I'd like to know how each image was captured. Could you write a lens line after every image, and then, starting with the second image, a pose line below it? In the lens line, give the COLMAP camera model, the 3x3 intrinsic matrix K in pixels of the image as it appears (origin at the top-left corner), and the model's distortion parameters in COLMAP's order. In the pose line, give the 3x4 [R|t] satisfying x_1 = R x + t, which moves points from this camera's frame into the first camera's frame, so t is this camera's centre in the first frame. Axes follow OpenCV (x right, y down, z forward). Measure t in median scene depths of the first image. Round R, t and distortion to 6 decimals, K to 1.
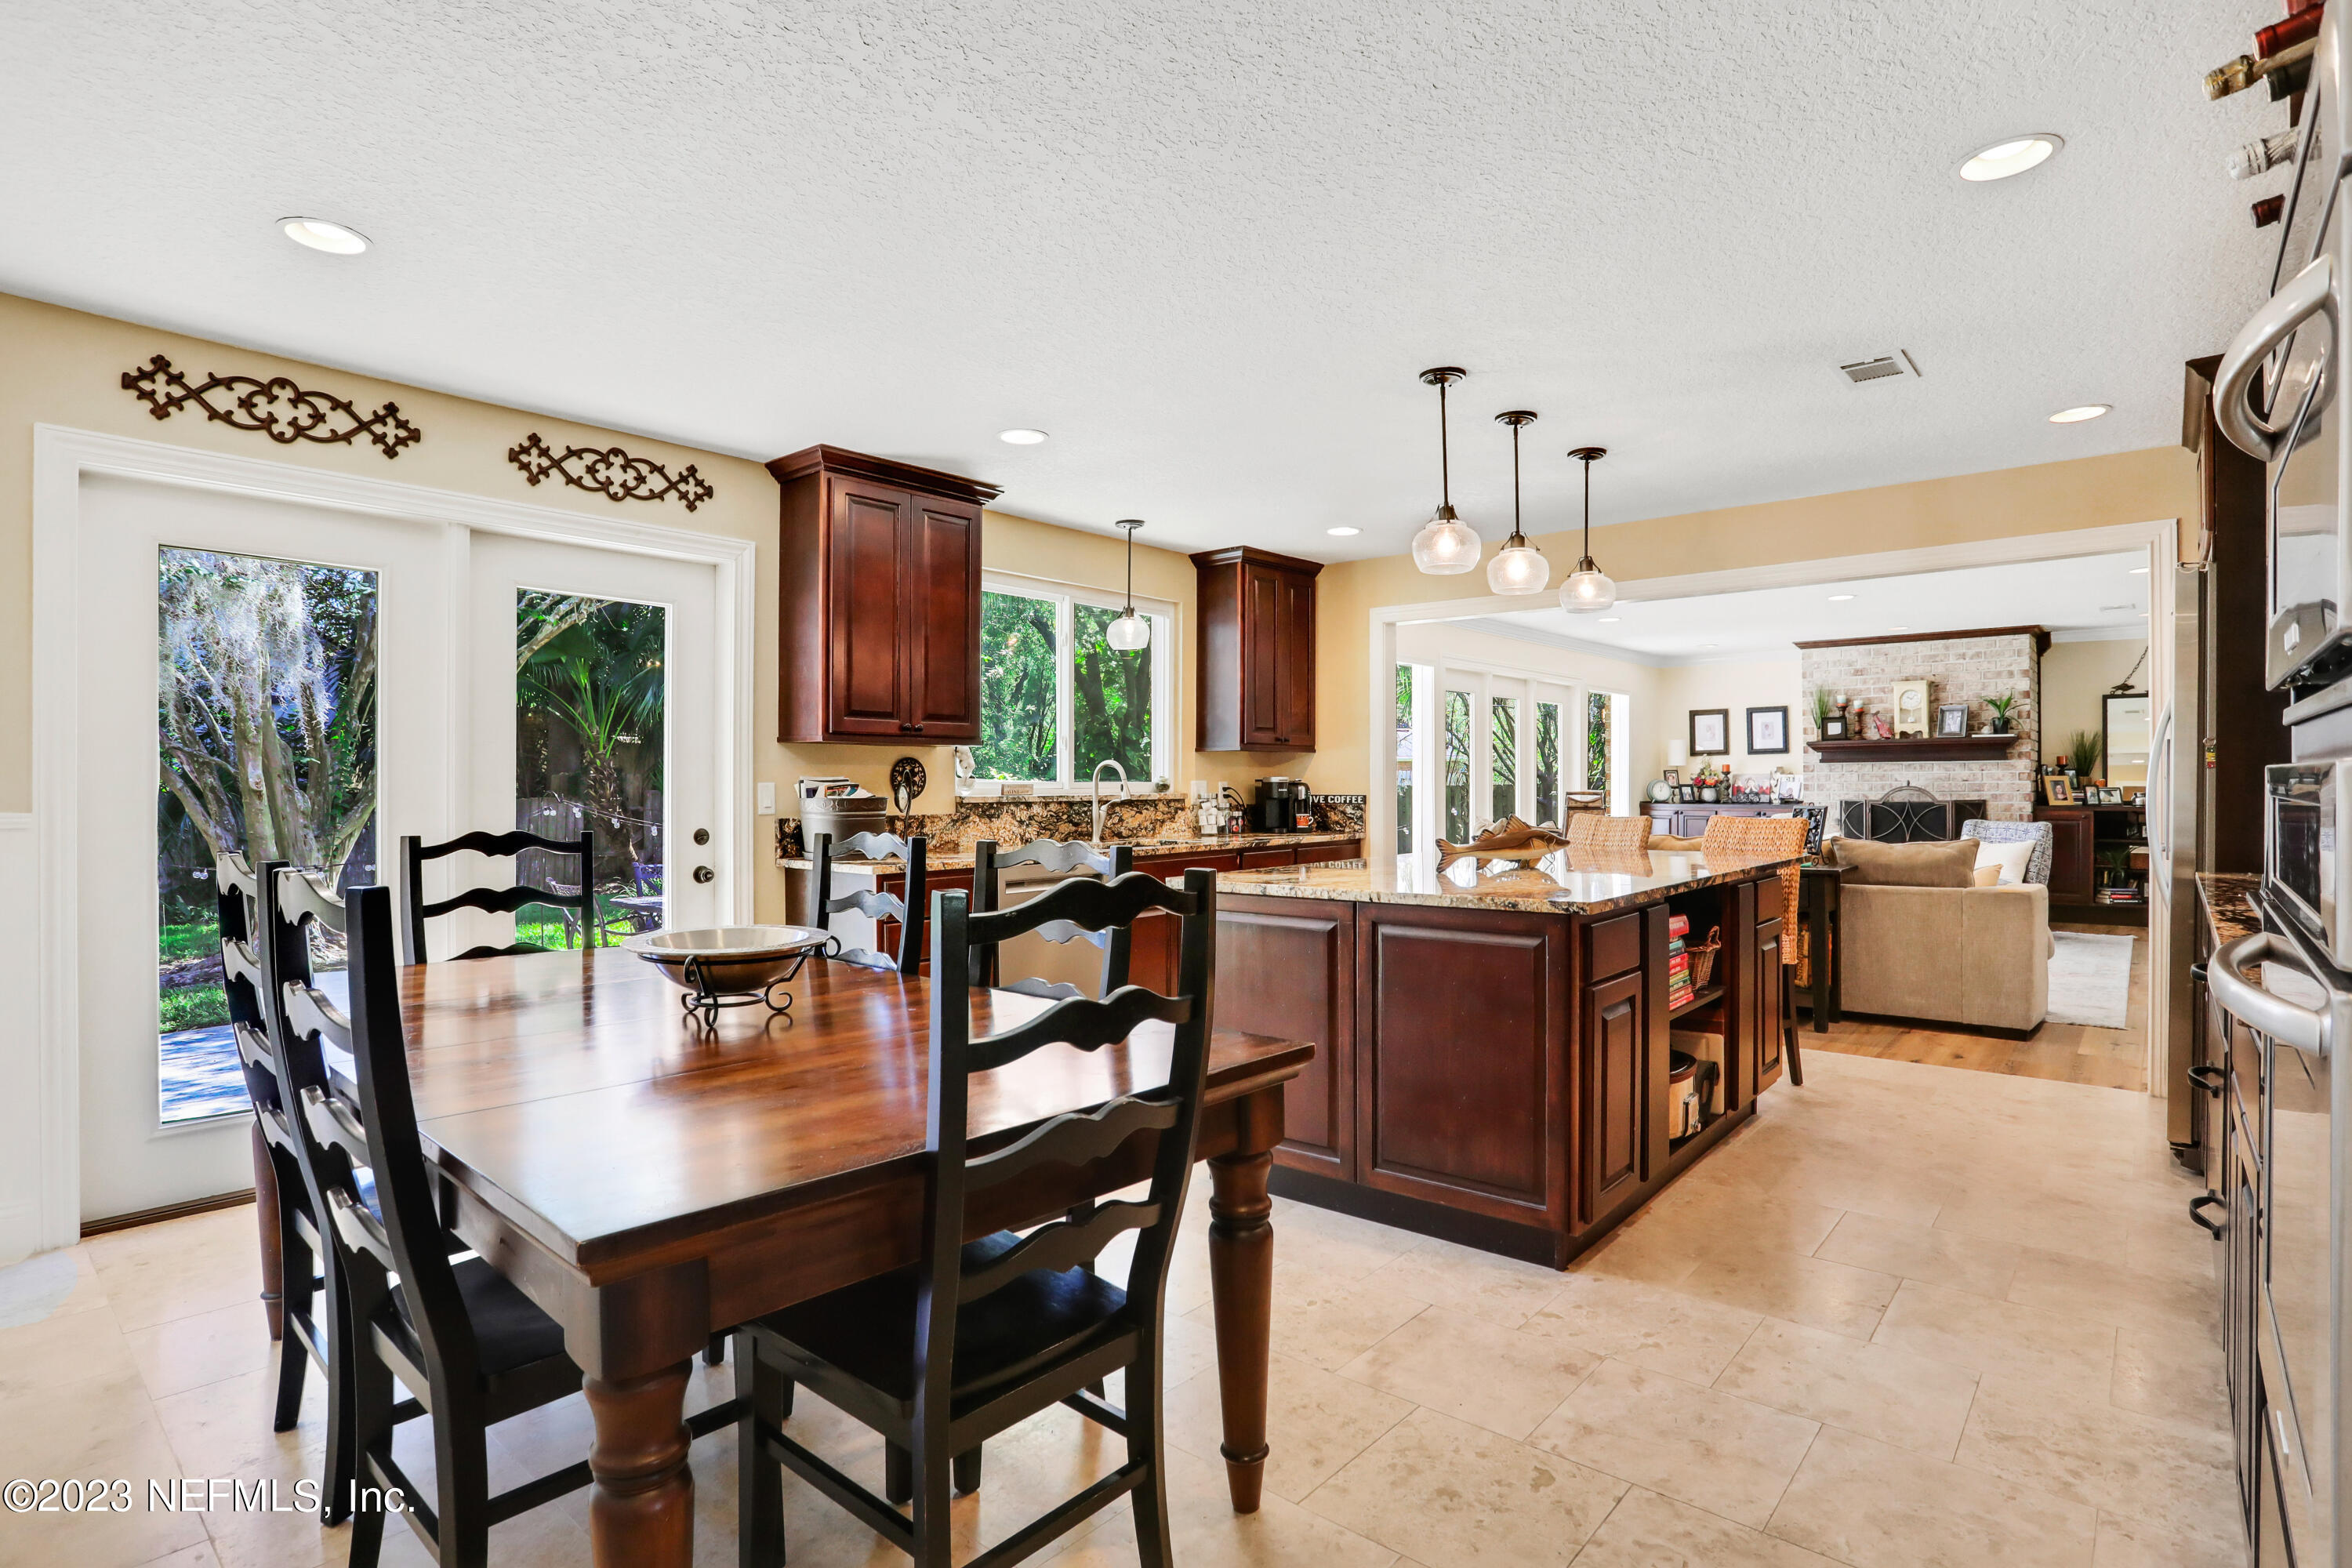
lens RADIAL K [[1151.7, 0, 1270.0], [0, 1151.7, 787.4], [0, 0, 1]] dist [-0.030060, 0.005550]
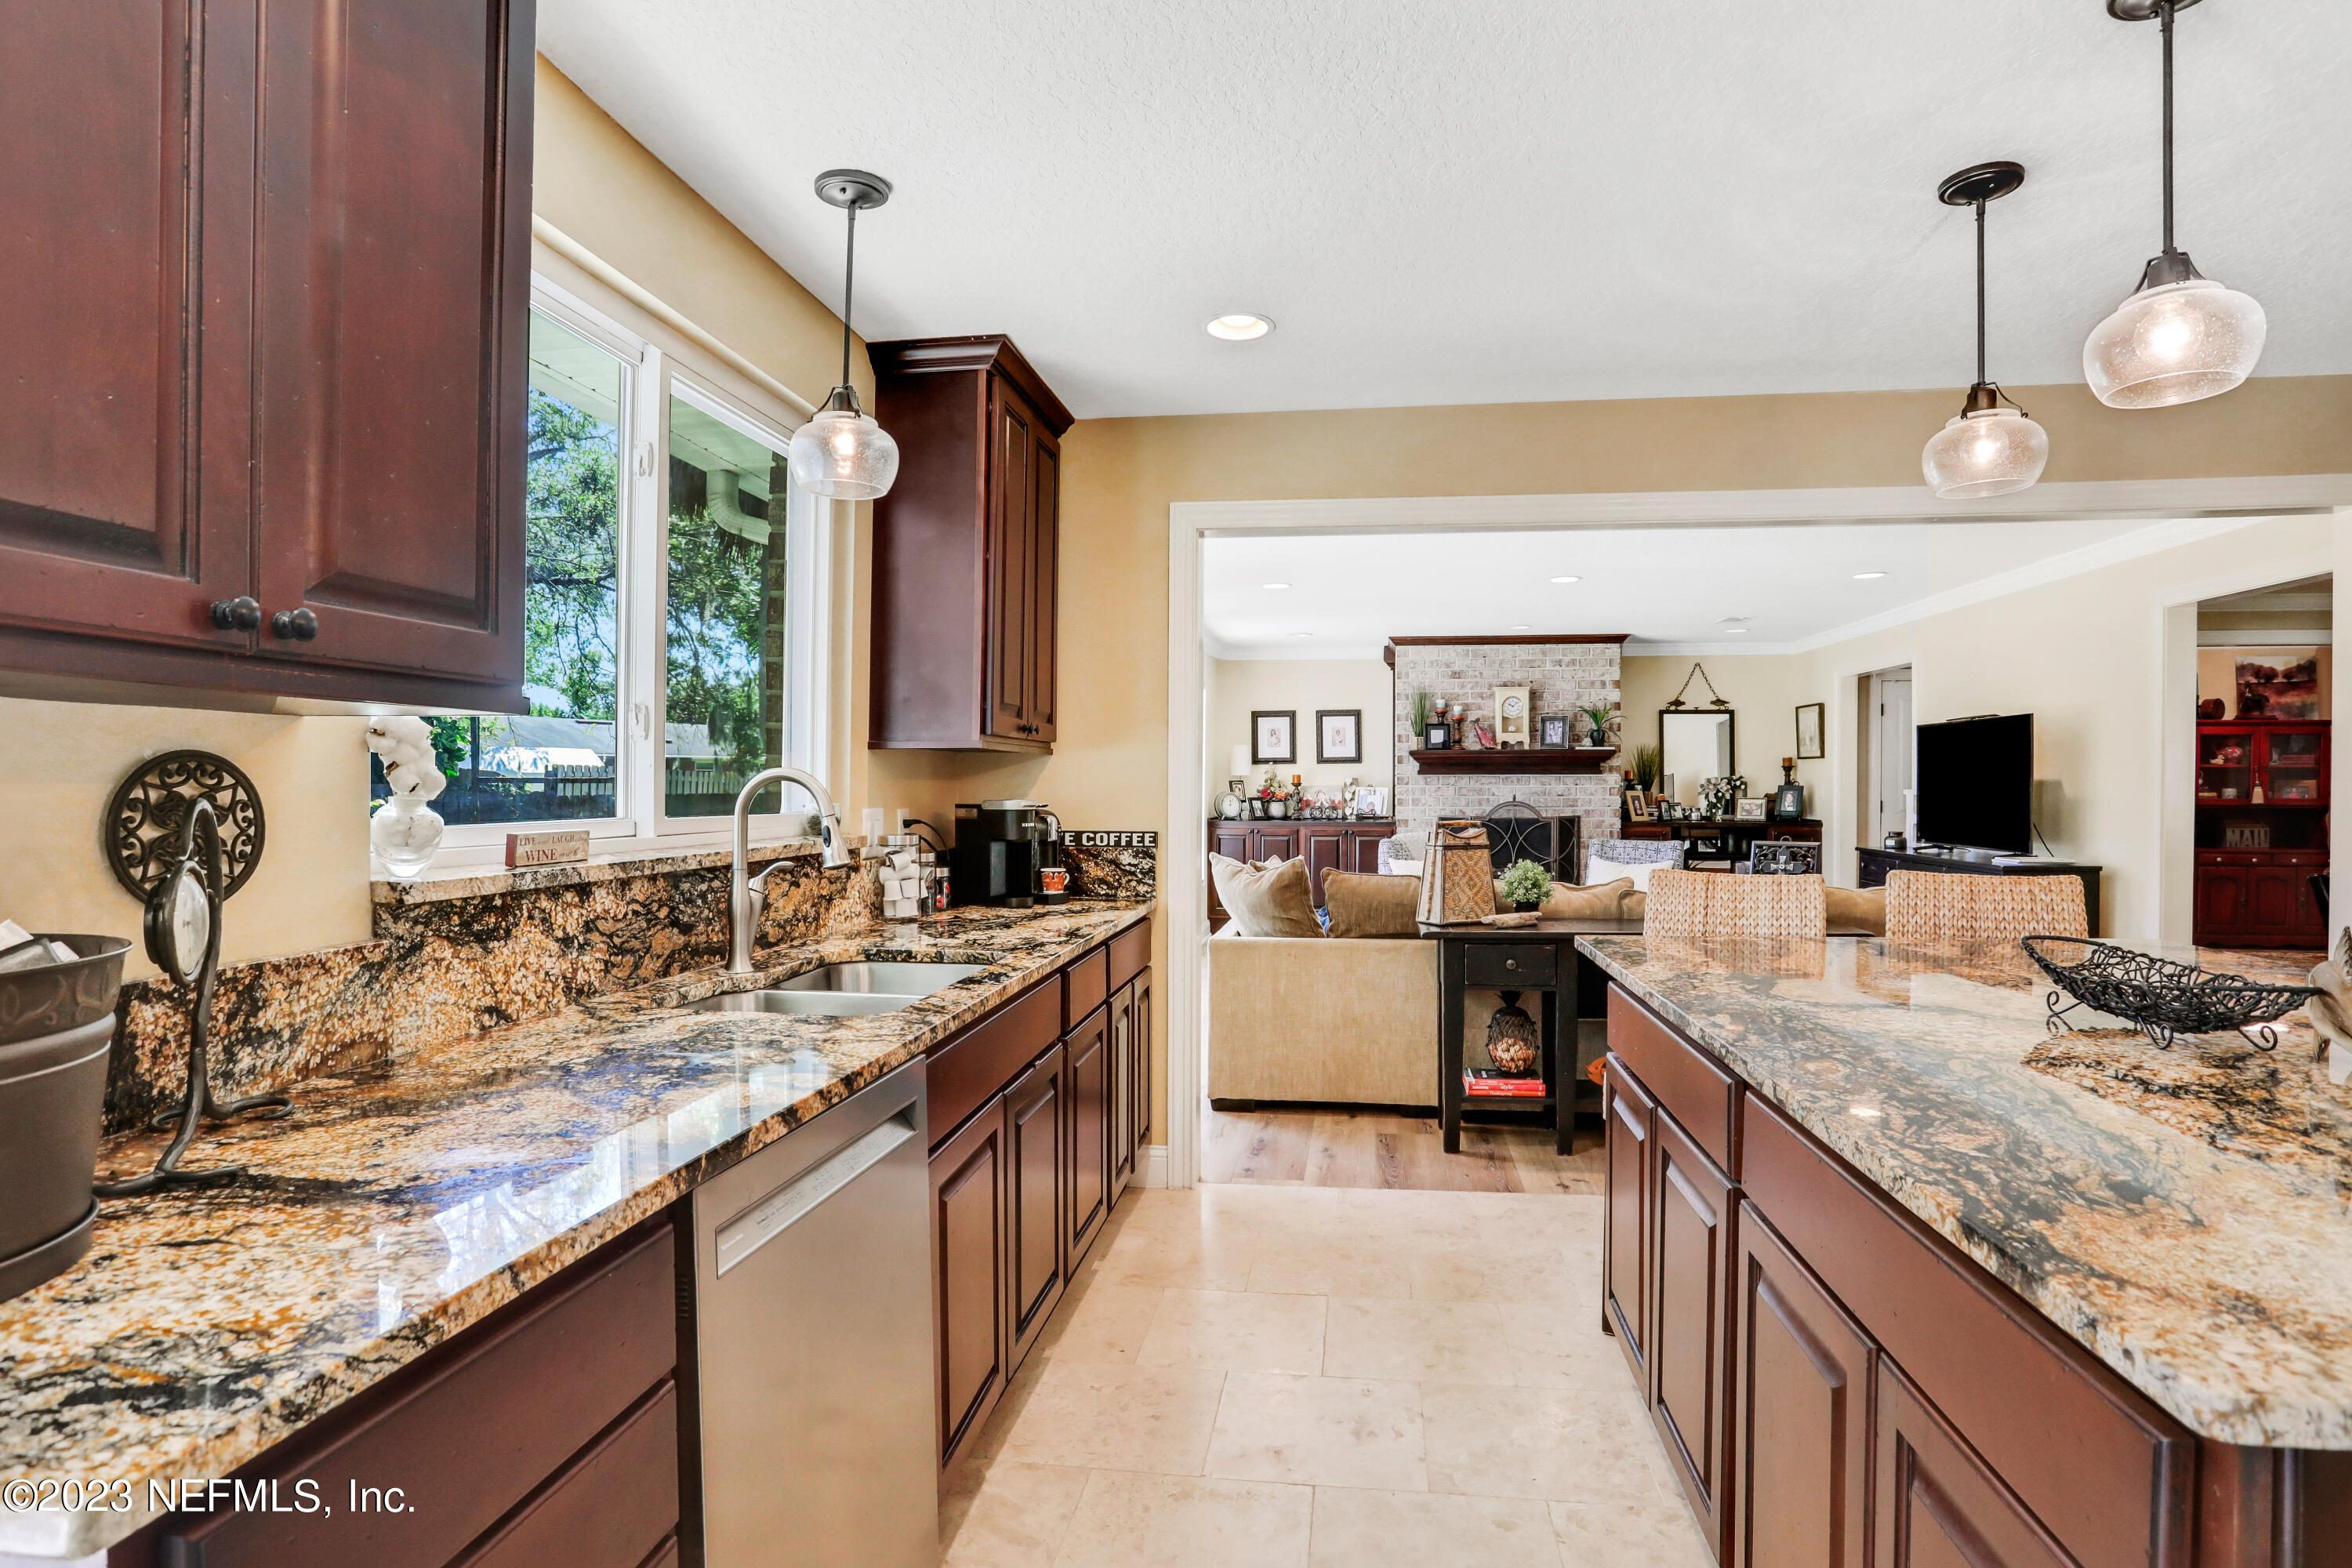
lens RADIAL K [[1151.7, 0, 1203.0], [0, 1151.7, 802.7], [0, 0, 1]] dist [-0.030060, 0.005550]
pose [[0.866869, -0.003027, 0.498527, -0.180312], [-0.002140, 0.999950, 0.009793, -0.012983], [-0.498532, -0.009556, 0.866819, 0.491441]]
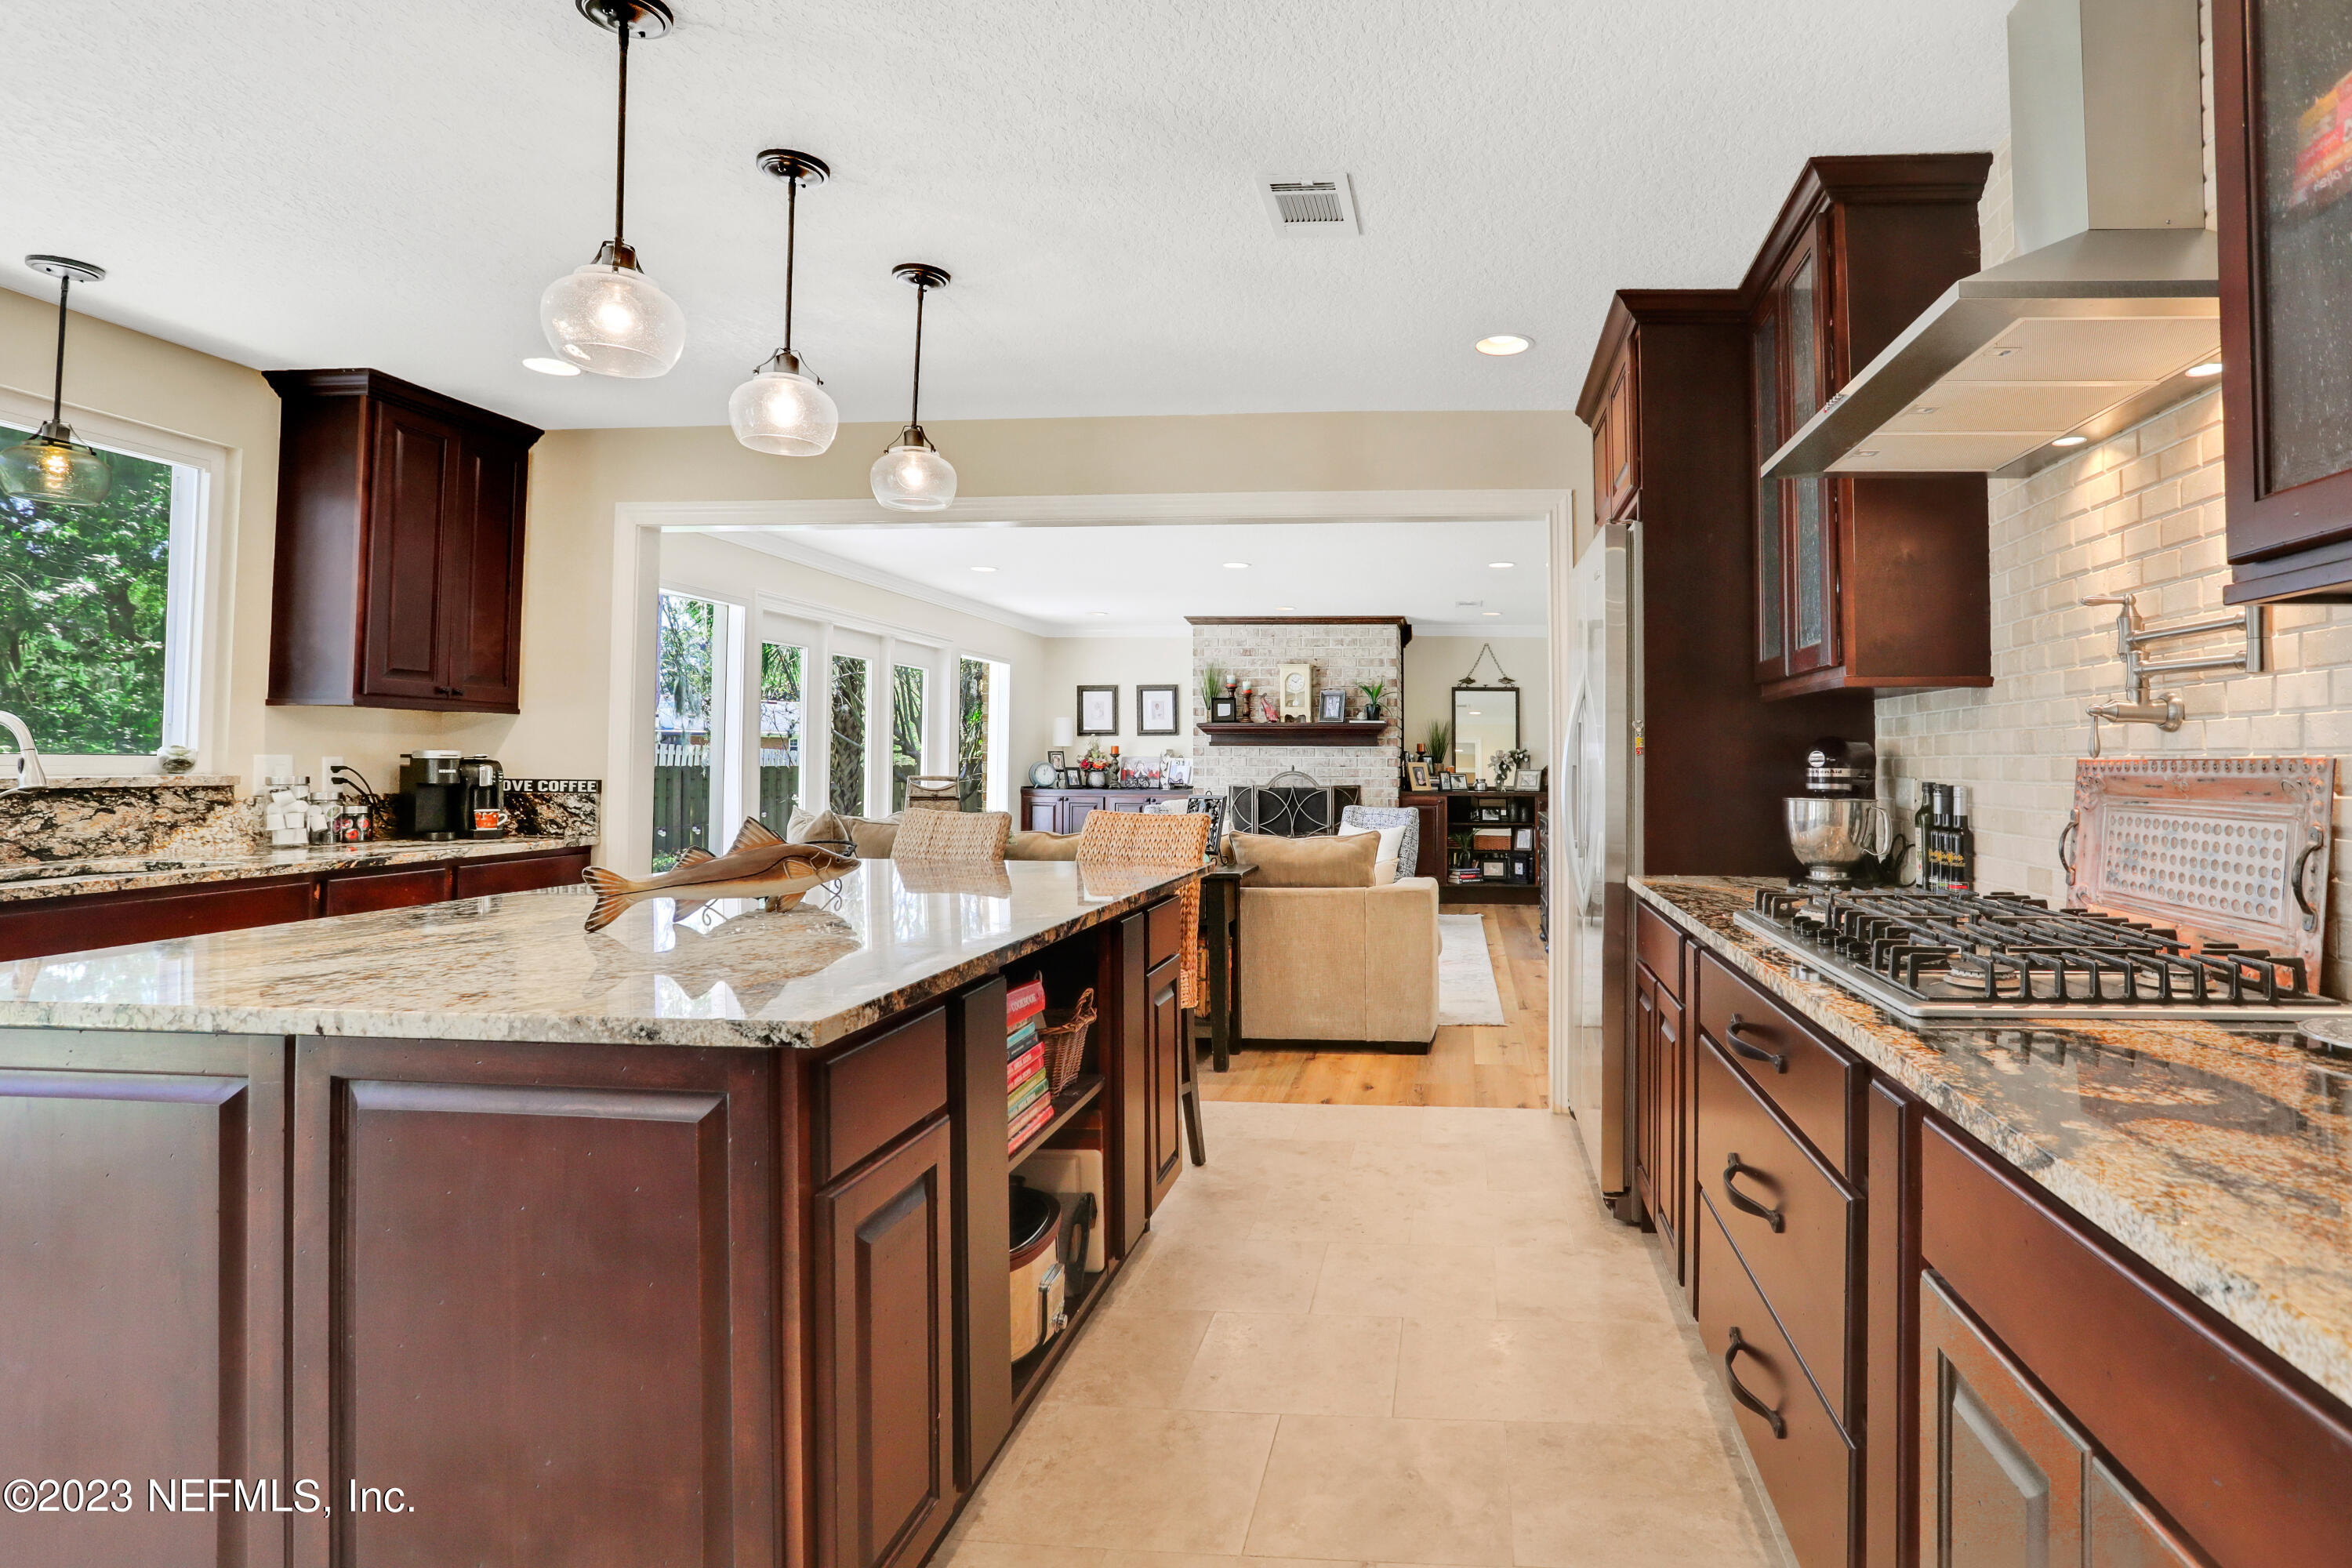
lens RADIAL K [[1151.7, 0, 1322.6], [0, 1151.7, 758.3], [0, 0, 1]] dist [-0.030060, 0.005550]
pose [[0.850047, 0.012941, 0.526548, 0.090250], [-0.008049, 0.999901, -0.011581, -0.001390], [-0.526646, 0.005606, 0.850067, 0.217921]]
